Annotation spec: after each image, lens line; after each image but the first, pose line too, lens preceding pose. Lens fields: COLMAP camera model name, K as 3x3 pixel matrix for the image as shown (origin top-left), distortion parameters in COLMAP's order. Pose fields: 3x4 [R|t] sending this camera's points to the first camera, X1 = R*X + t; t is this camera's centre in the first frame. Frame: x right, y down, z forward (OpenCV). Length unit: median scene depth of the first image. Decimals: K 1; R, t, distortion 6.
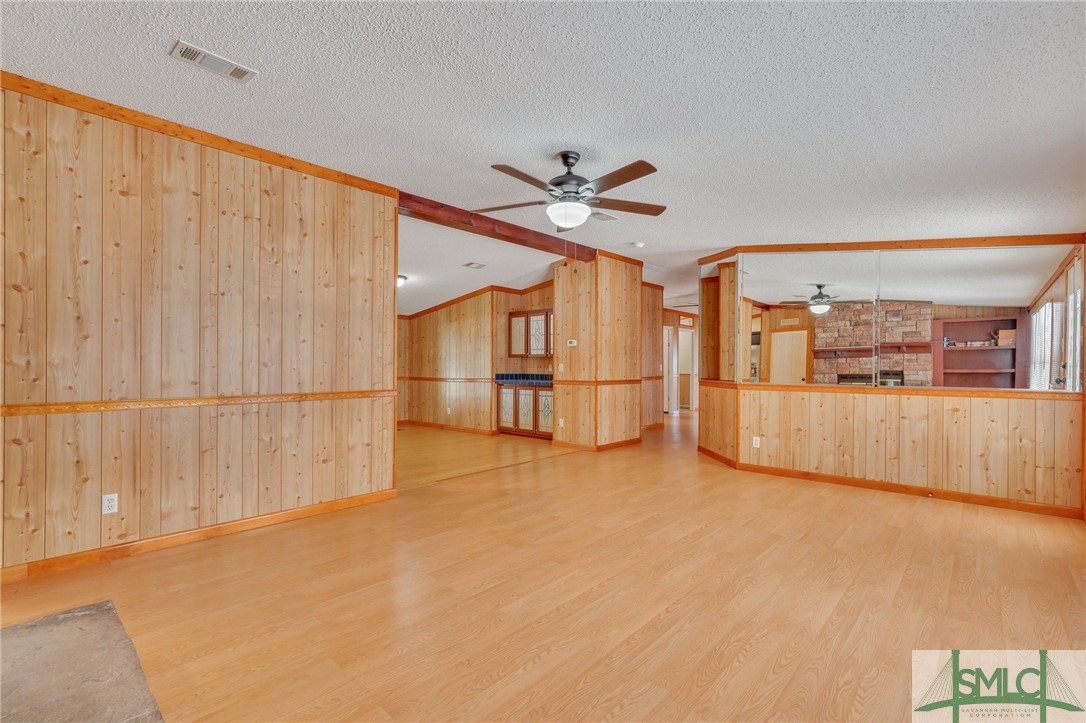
lens RADIAL K [[482.1, 0, 545.8], [0, 482.1, 365.2], [0, 0, 1]] dist [-0.014851, 0.001433]
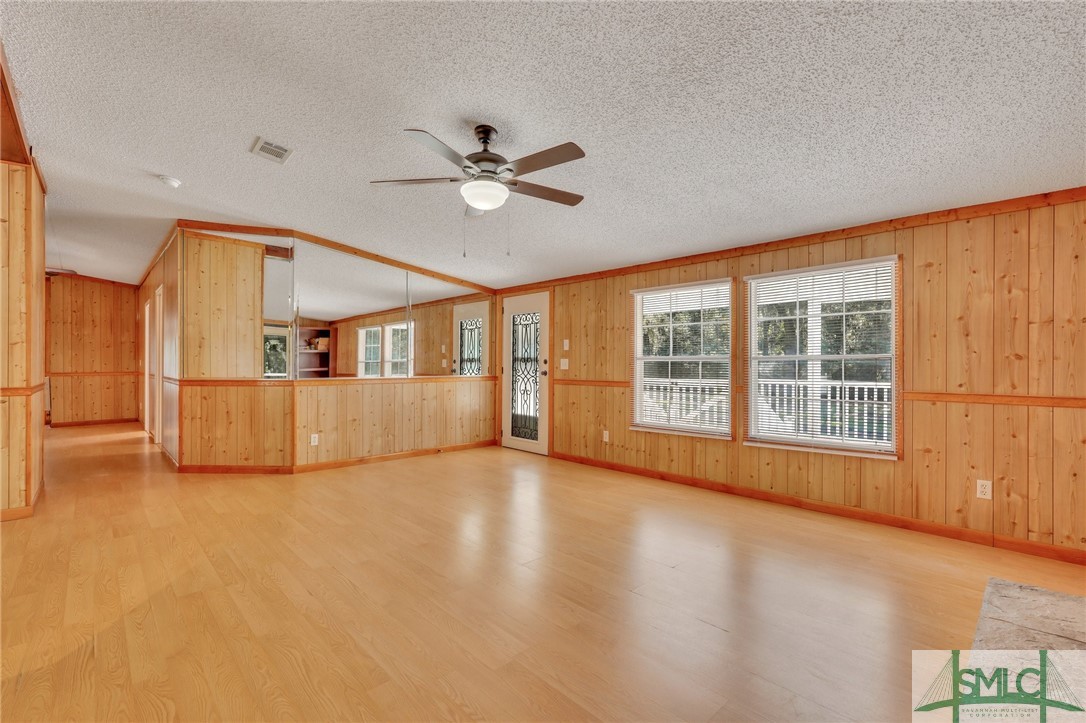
lens RADIAL K [[482.1, 0, 543.1], [0, 482.1, 364.3], [0, 0, 1]] dist [-0.014851, 0.001433]
pose [[0.061988, -0.005554, 0.998061, -0.377764], [-0.005460, 0.999968, 0.005904, -0.000014], [-0.998062, -0.005816, 0.061956, 0.364920]]
